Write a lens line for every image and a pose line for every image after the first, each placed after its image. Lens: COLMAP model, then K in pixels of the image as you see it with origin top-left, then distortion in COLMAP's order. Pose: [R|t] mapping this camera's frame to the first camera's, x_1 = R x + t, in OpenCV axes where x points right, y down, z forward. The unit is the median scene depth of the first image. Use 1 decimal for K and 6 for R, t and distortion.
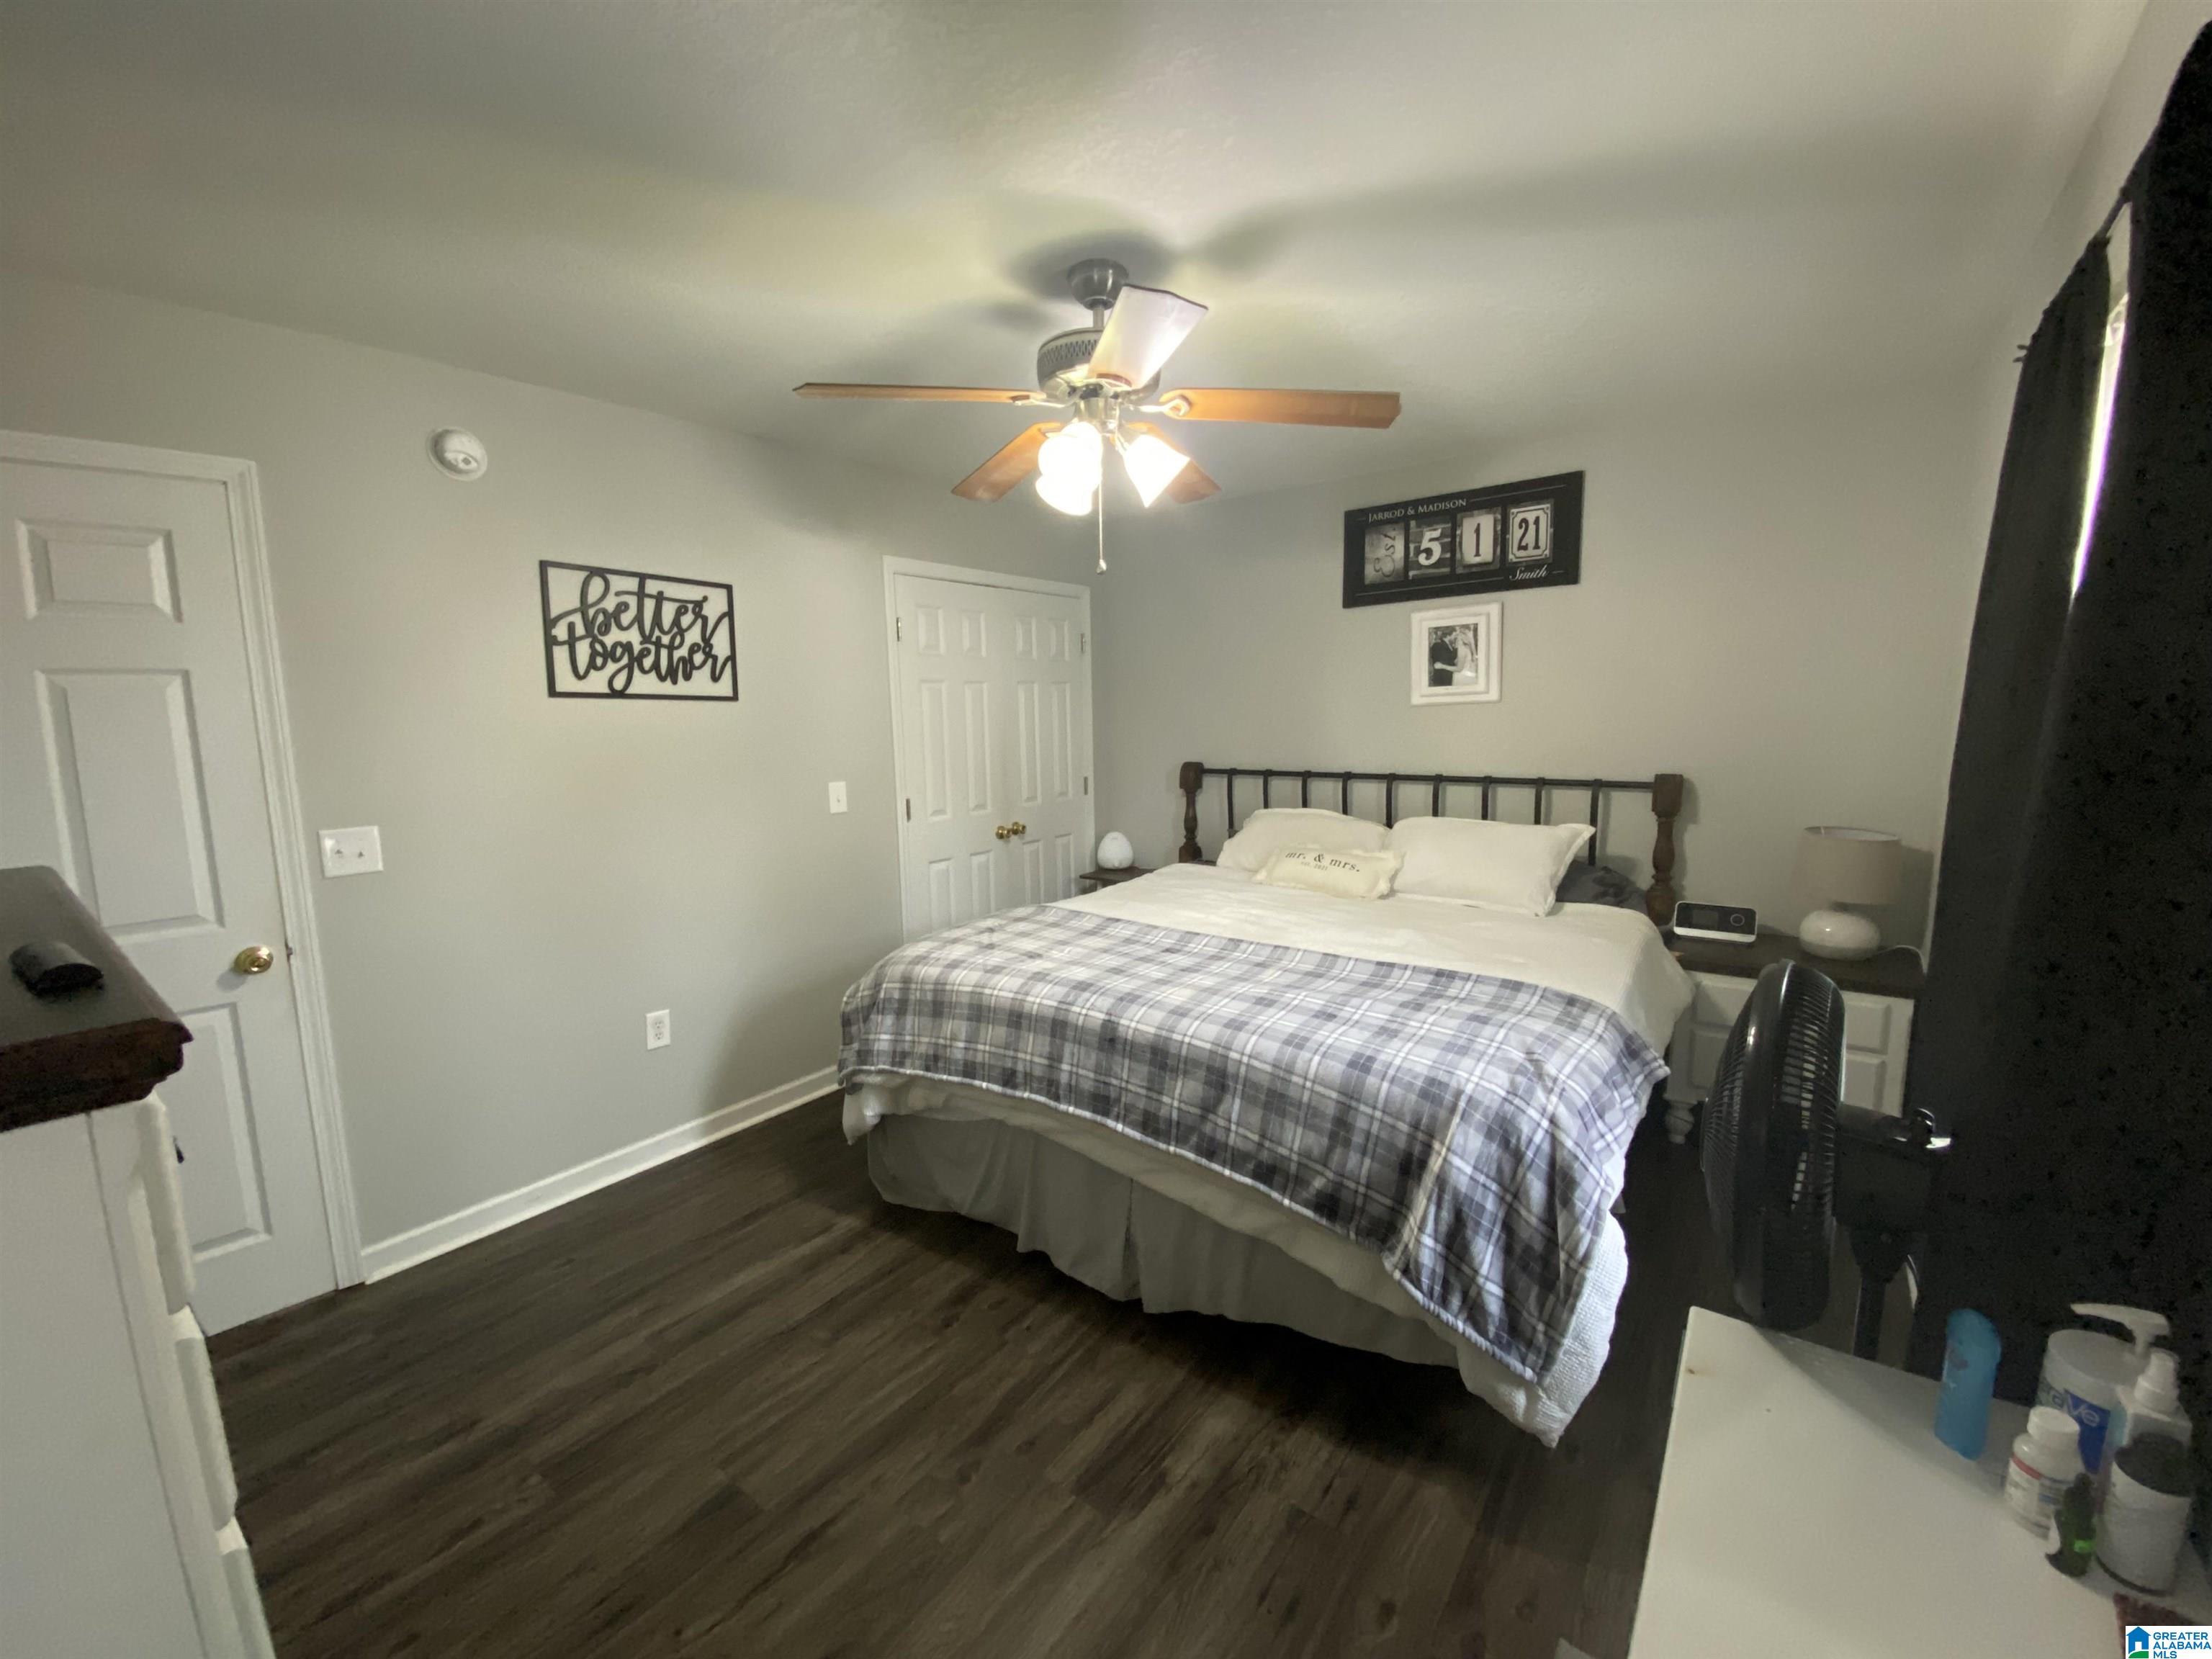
lens RADIAL K [[896.5, 0, 1106.0], [0, 896.5, 829.5], [0, 0, 1]] dist [0.035270, -0.029232]
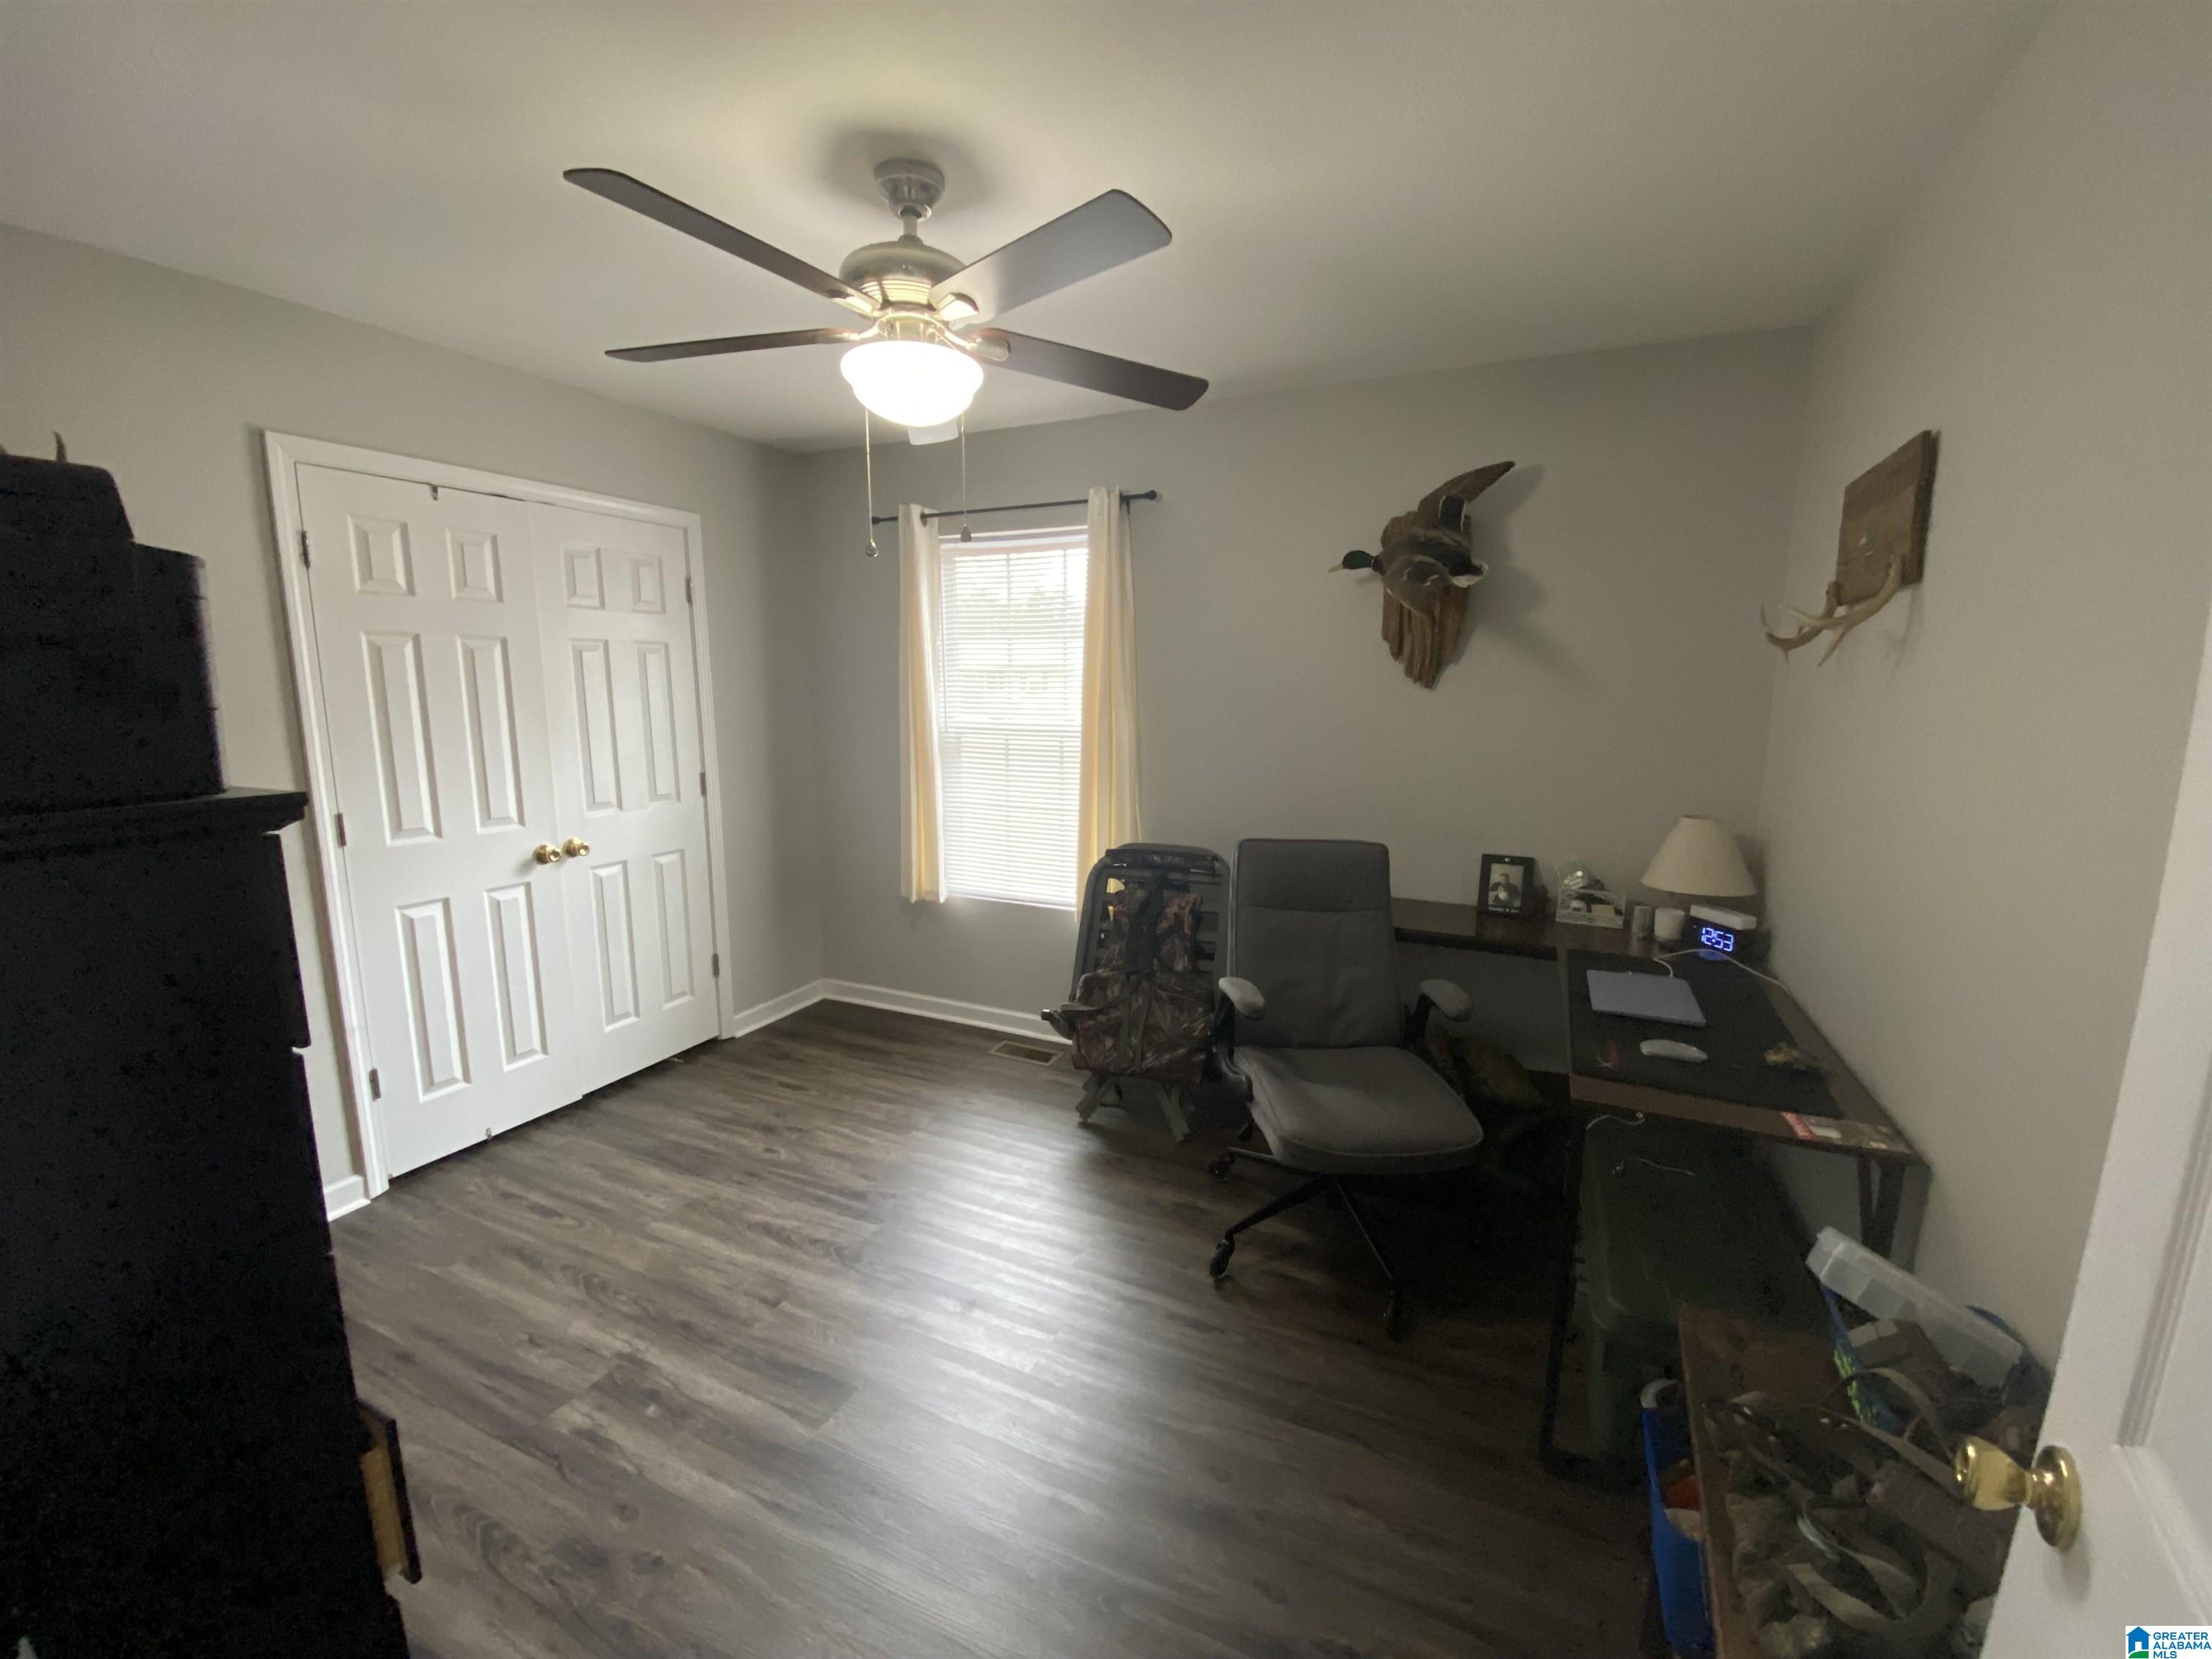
lens RADIAL K [[896.5, 0, 1106.0], [0, 896.5, 829.5], [0, 0, 1]] dist [0.035270, -0.029232]
pose [[0.981825, -0.003508, 0.189754, -0.381385], [-0.002268, 0.999541, 0.030215, 0.070138], [-0.189773, -0.030096, 0.981367, -0.530976]]
